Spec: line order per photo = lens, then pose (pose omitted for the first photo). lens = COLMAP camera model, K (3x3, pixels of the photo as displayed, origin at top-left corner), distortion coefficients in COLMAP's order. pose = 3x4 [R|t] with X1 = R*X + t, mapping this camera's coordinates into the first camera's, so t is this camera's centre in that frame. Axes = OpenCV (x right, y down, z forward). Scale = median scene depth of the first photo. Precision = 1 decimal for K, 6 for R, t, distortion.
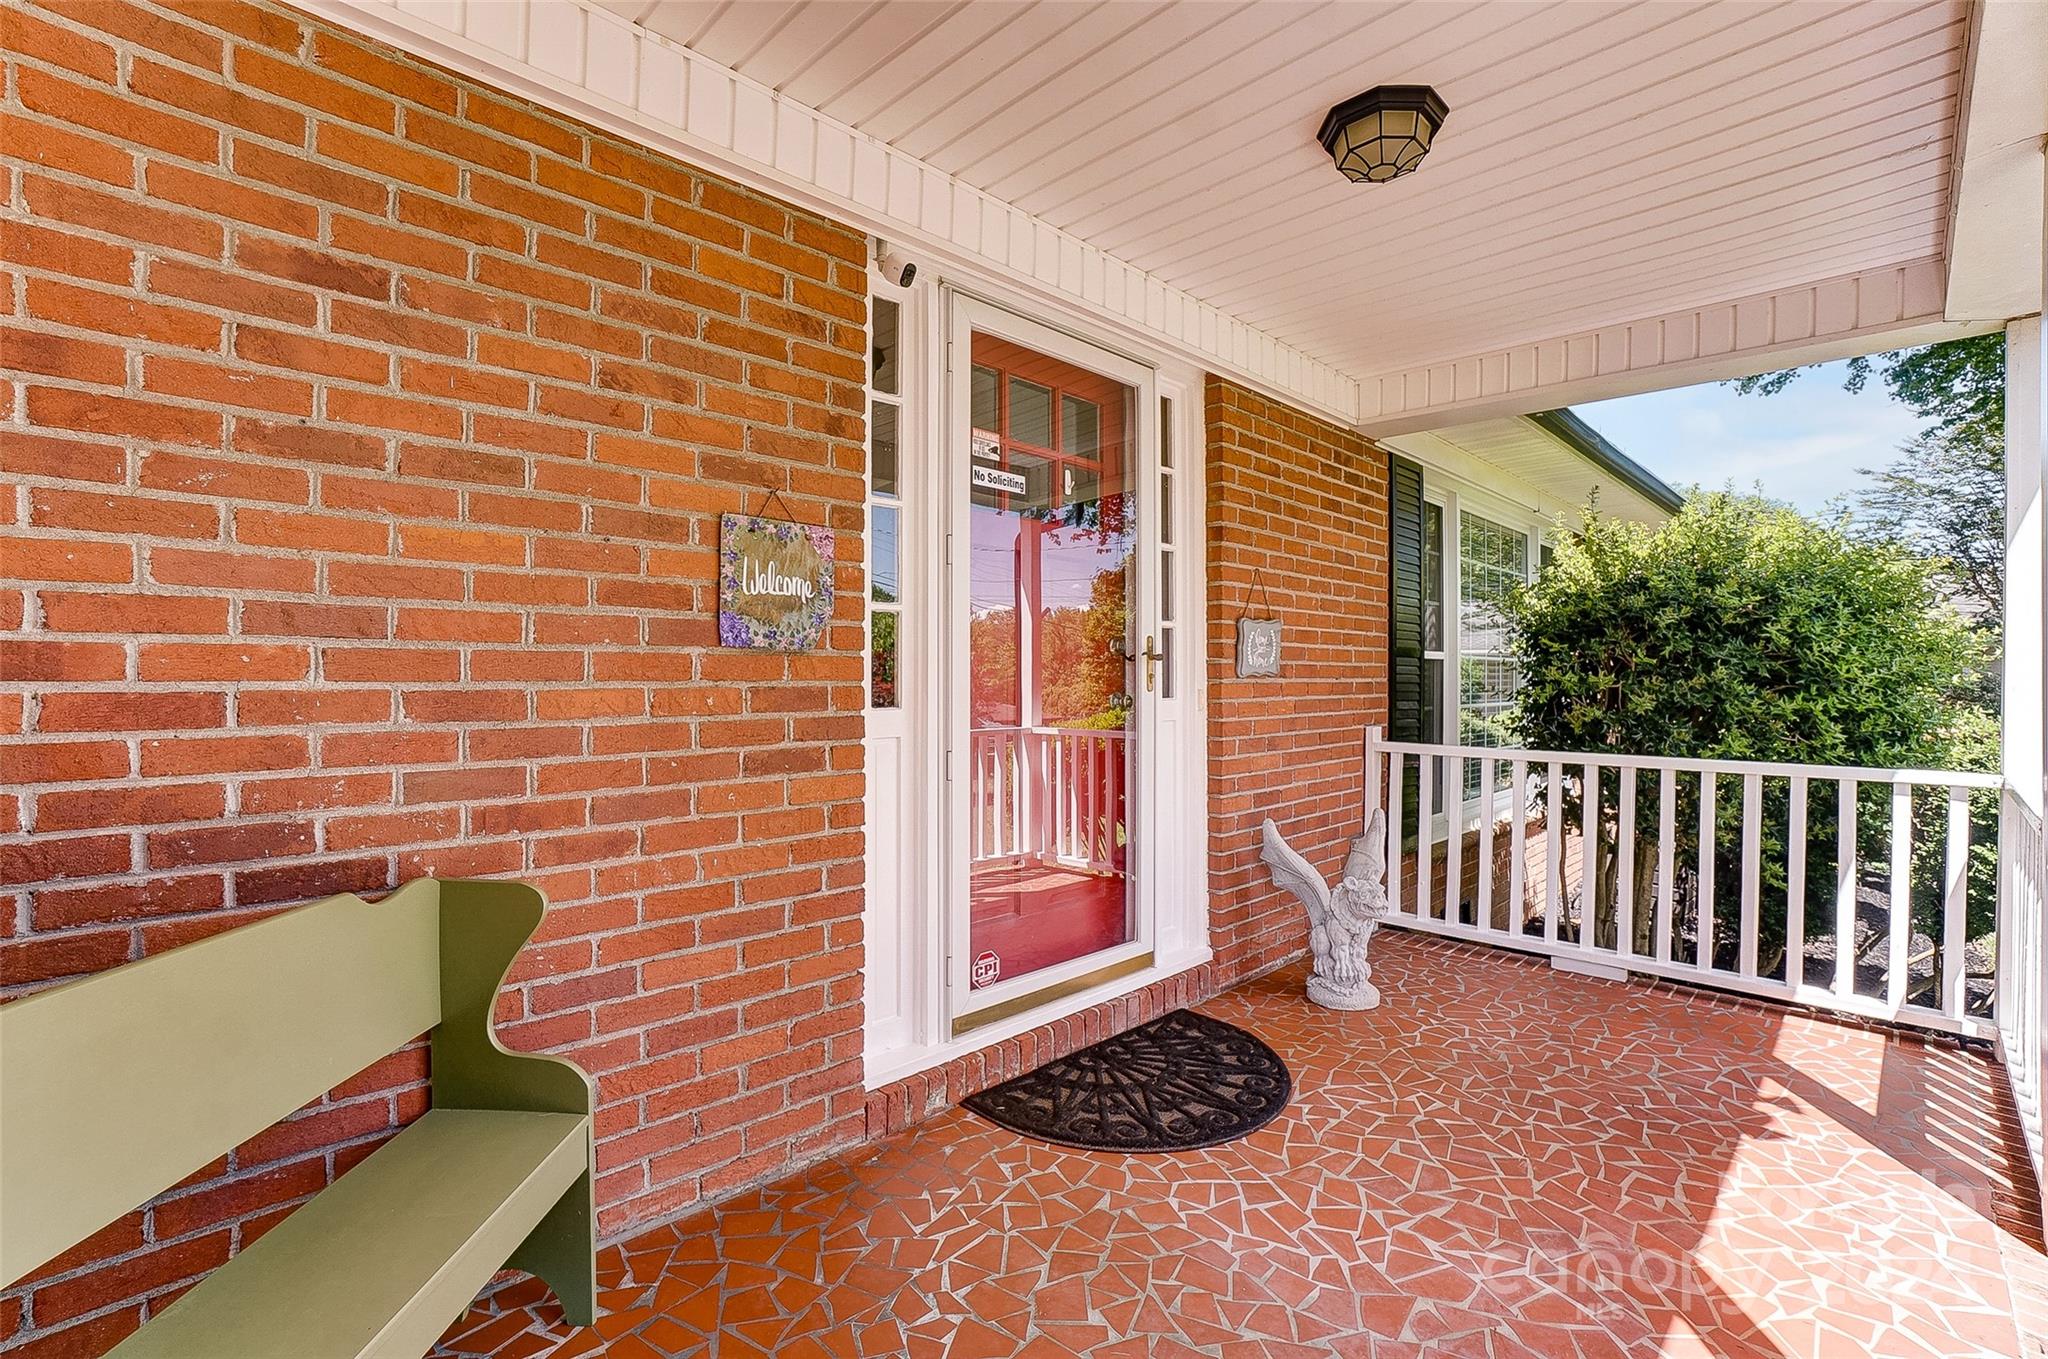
lens RADIAL K [[898.1, 0, 1024.0], [0, 898.1, 677.4], [0, 0, 1]] dist [-0.046819, 0.004860]
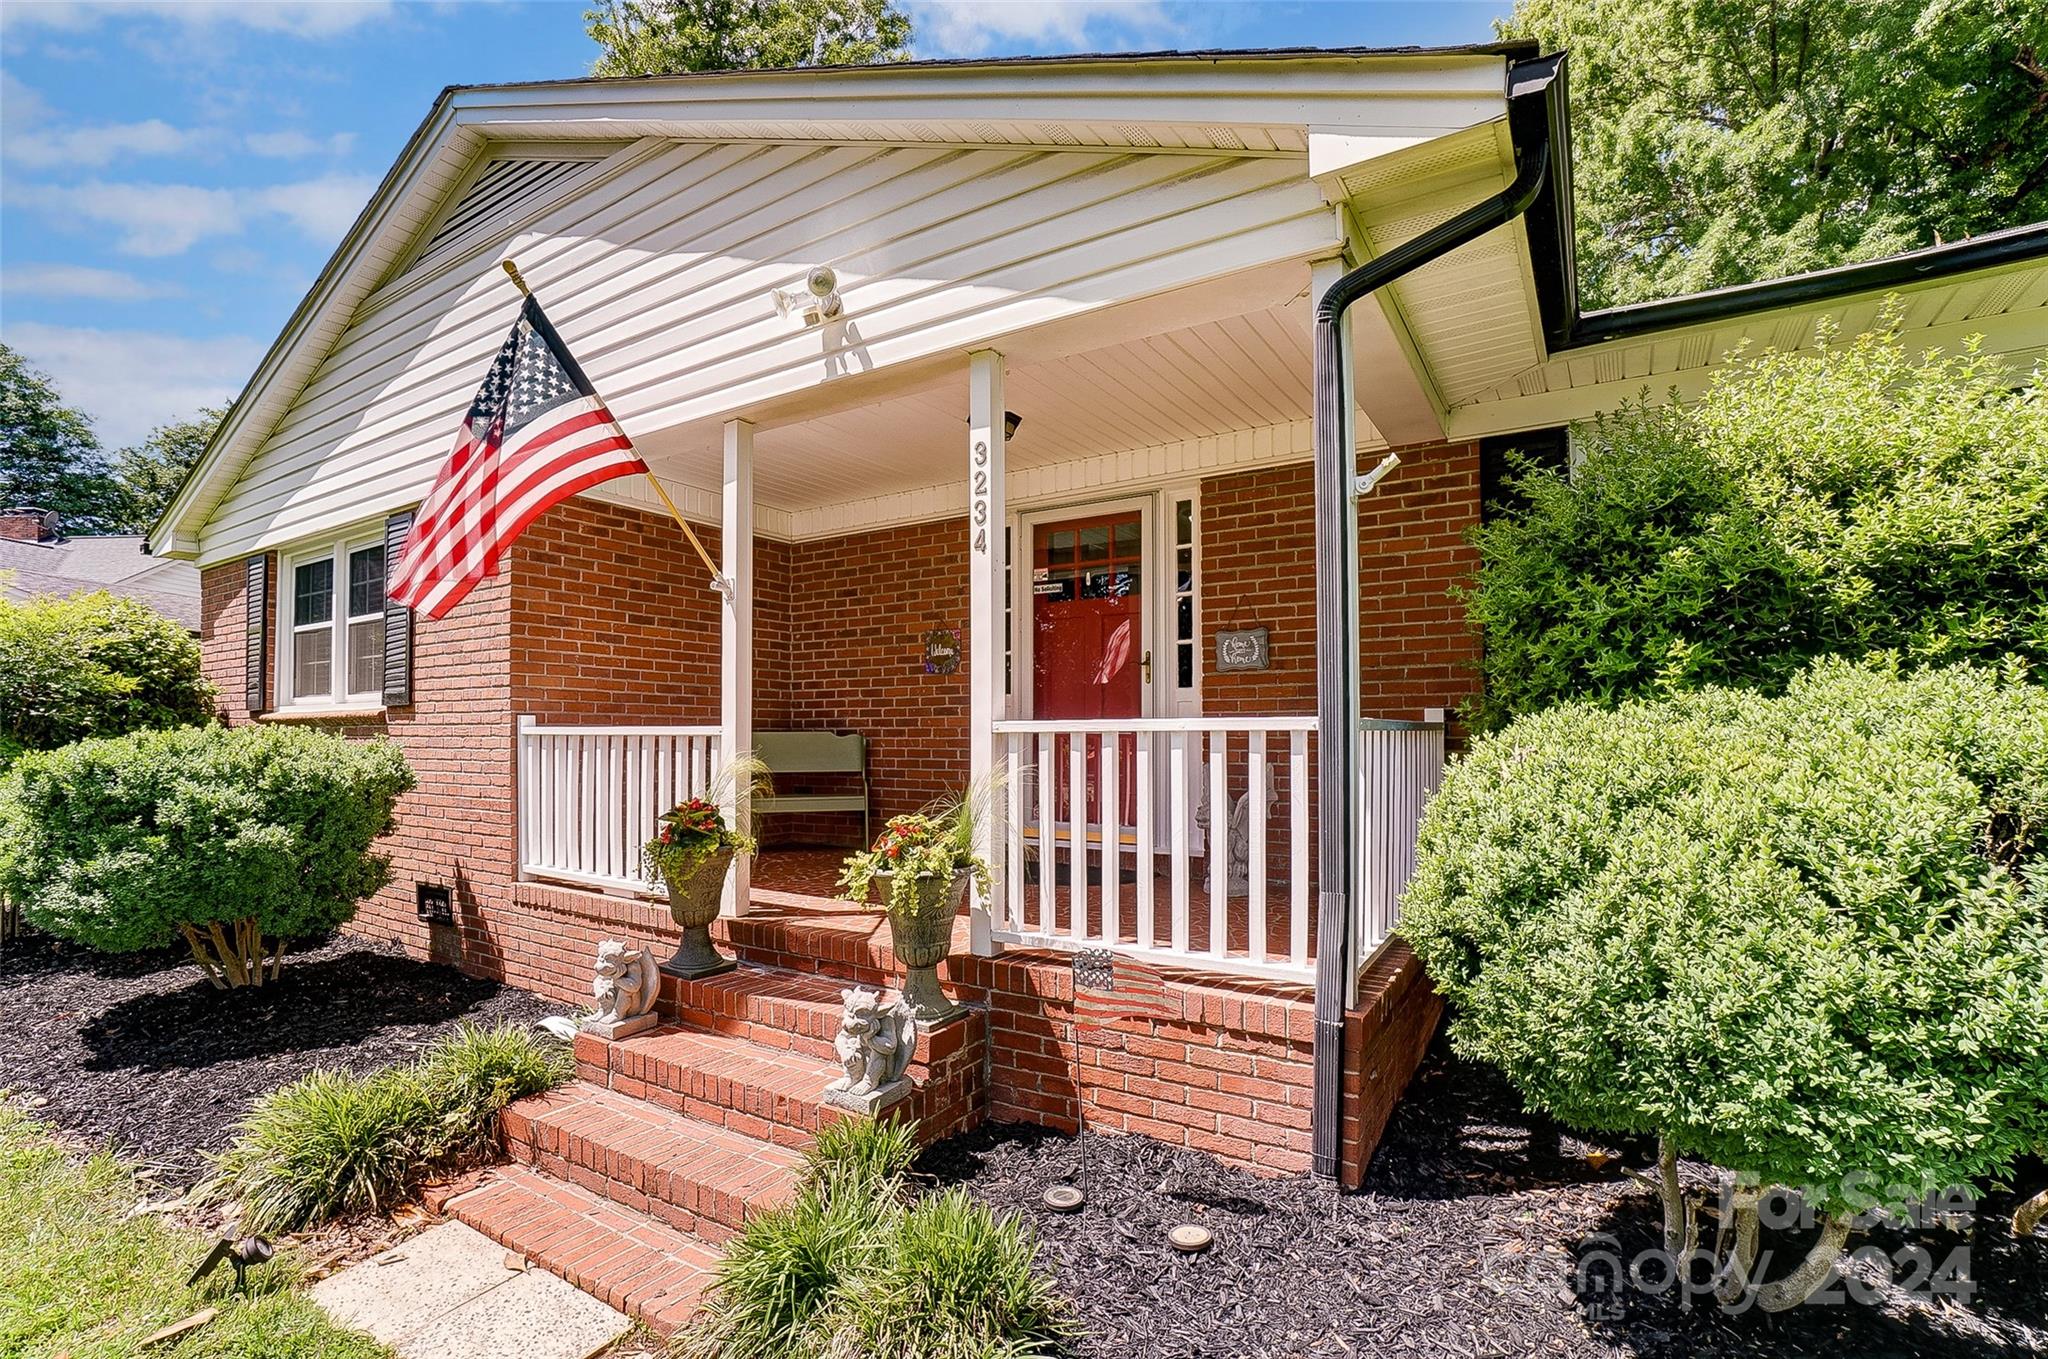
lens RADIAL K [[898.1, 0, 1034.5], [0, 898.1, 722.0], [0, 0, 1]] dist [-0.046819, 0.004860]
pose [[0.247412, -0.005918, -0.968892, 2.659179], [0.005591, 0.999973, -0.004680, 0.143282], [0.968894, -0.004259, 0.247439, 0.559899]]
